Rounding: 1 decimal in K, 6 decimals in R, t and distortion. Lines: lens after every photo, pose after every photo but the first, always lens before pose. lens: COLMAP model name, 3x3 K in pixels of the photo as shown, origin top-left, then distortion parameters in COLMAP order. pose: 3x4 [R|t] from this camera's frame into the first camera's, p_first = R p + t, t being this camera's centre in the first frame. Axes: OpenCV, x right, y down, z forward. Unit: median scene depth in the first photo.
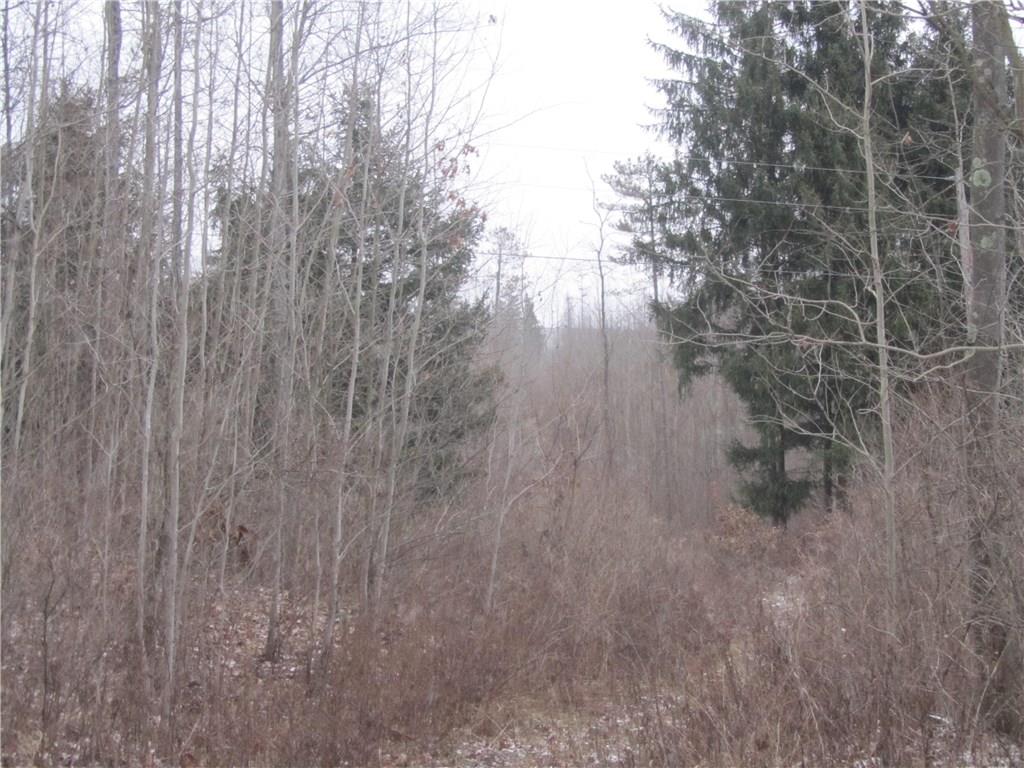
lens RADIAL K [[1960.0, 0, 511.6], [0, 1960.0, 383.8], [0, 0, 1]] dist [-0.043942, 0.000000]
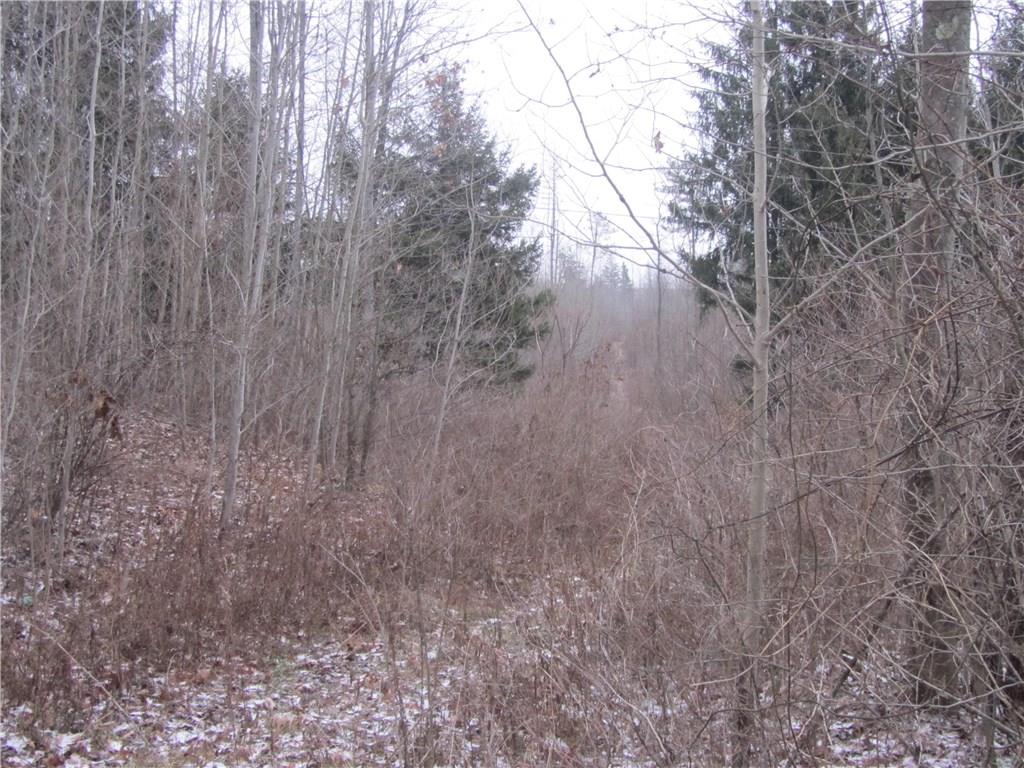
lens RADIAL K [[1242.8, 0, 512.7], [0, 1242.8, 385.2], [0, 0, 1]] dist [-0.006374, 0.000000]
pose [[0.995915, 0.031735, -0.084529, 0.029744], [-0.027429, 0.998290, 0.051629, 0.009108], [0.086023, -0.049099, 0.995083, 0.118200]]
